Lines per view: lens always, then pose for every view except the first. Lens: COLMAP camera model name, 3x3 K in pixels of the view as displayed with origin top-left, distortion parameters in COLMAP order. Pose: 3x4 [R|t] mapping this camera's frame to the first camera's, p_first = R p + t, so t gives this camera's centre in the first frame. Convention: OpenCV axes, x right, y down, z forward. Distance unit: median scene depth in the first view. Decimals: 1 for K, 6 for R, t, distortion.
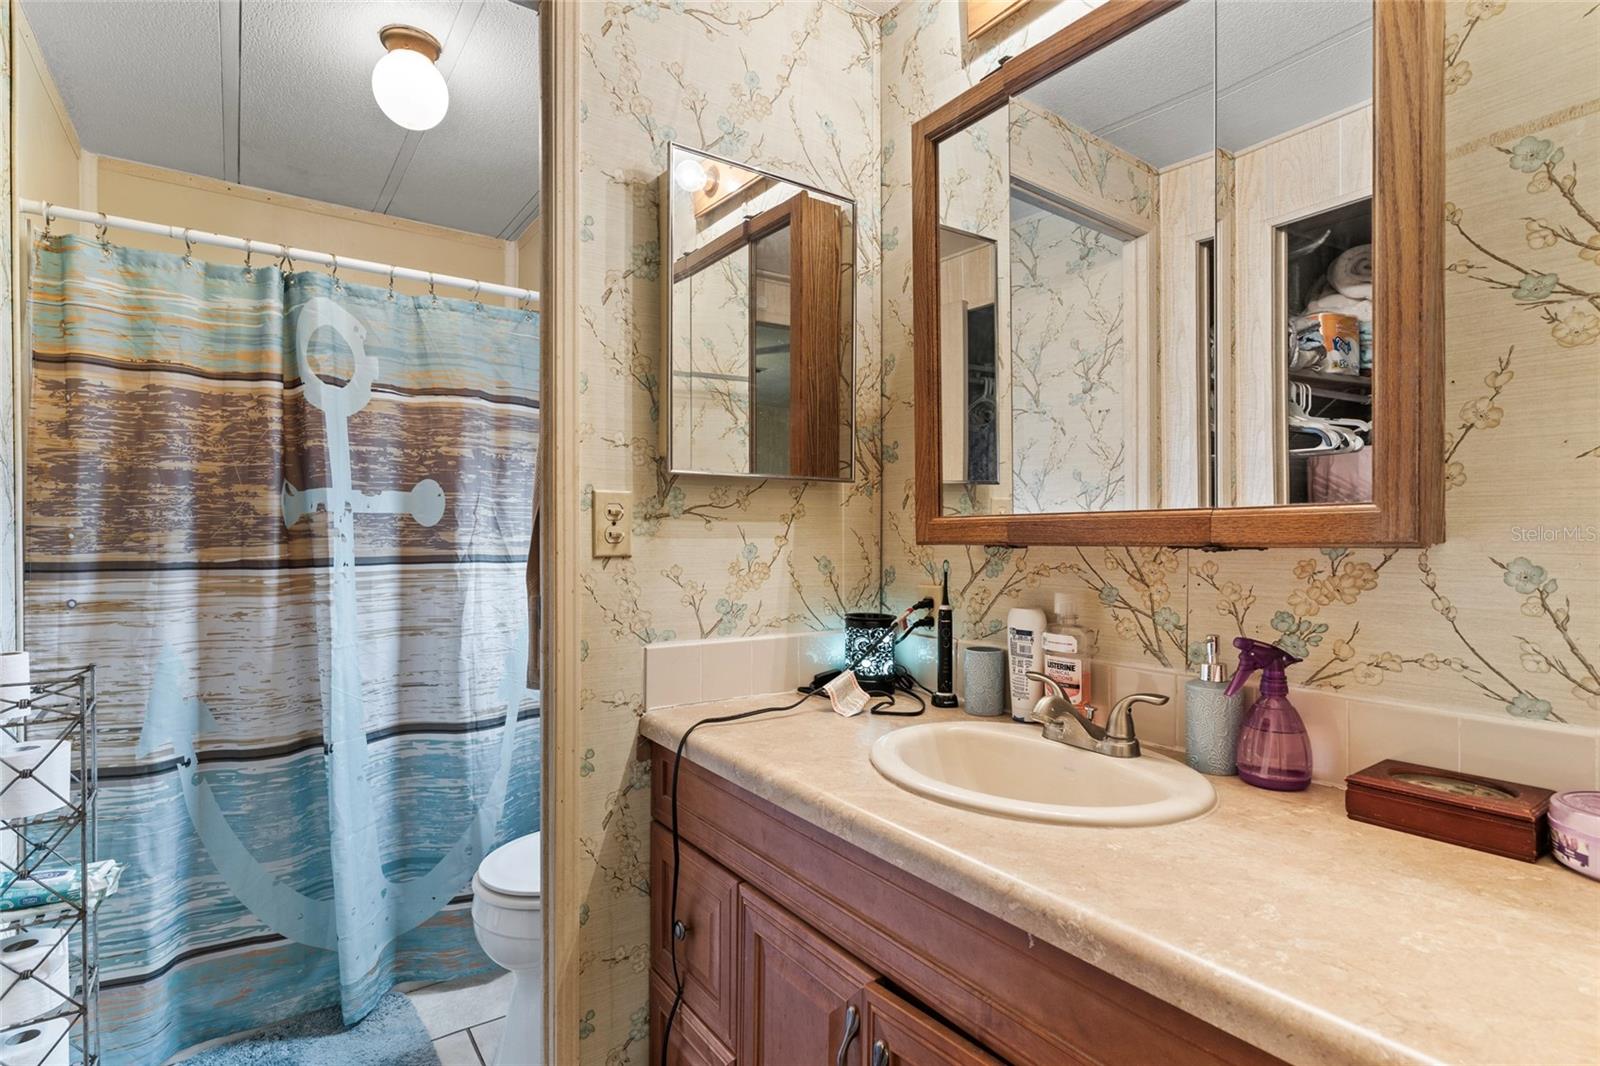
lens RADIAL K [[780.9, 0, 784.6], [0, 780.9, 536.9], [0, 0, 1]] dist [0.002295, -0.001106]
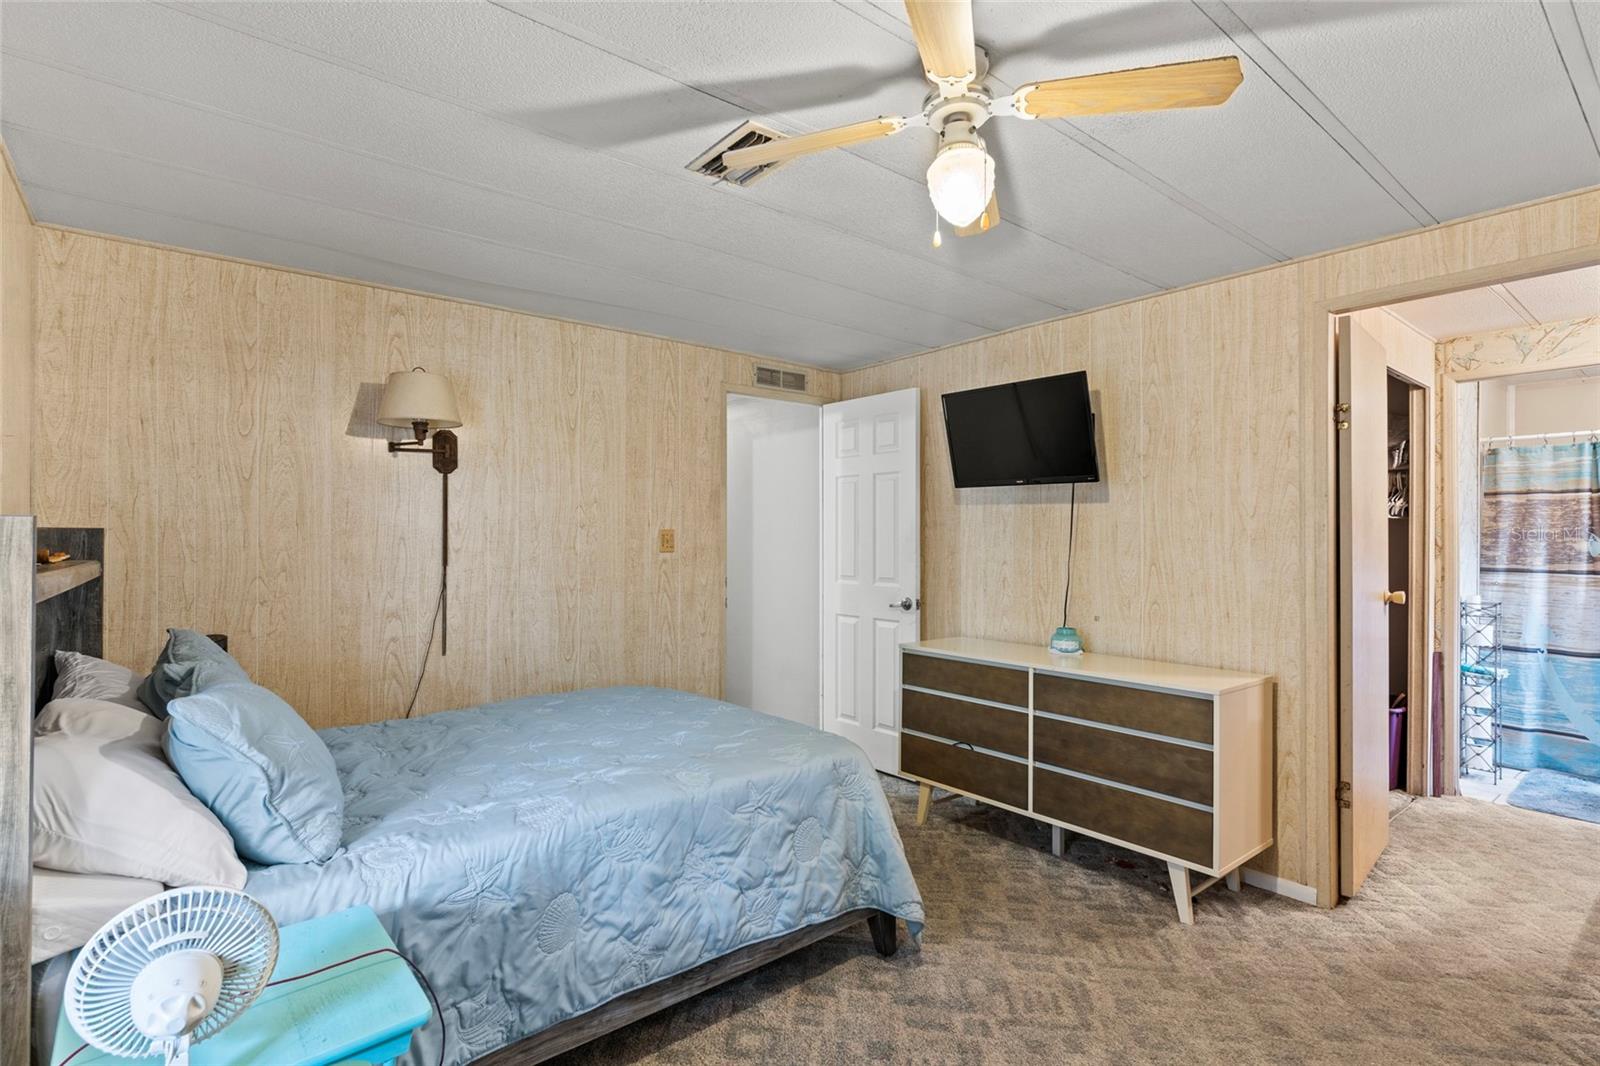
lens RADIAL K [[780.9, 0, 795.6], [0, 780.9, 539.7], [0, 0, 1]] dist [0.002295, -0.001106]
pose [[0.070969, 0.003438, -0.997473, 1.545822], [-0.010989, 0.999936, 0.002664, -0.043949], [0.997418, 0.010772, 0.071003, -1.545712]]
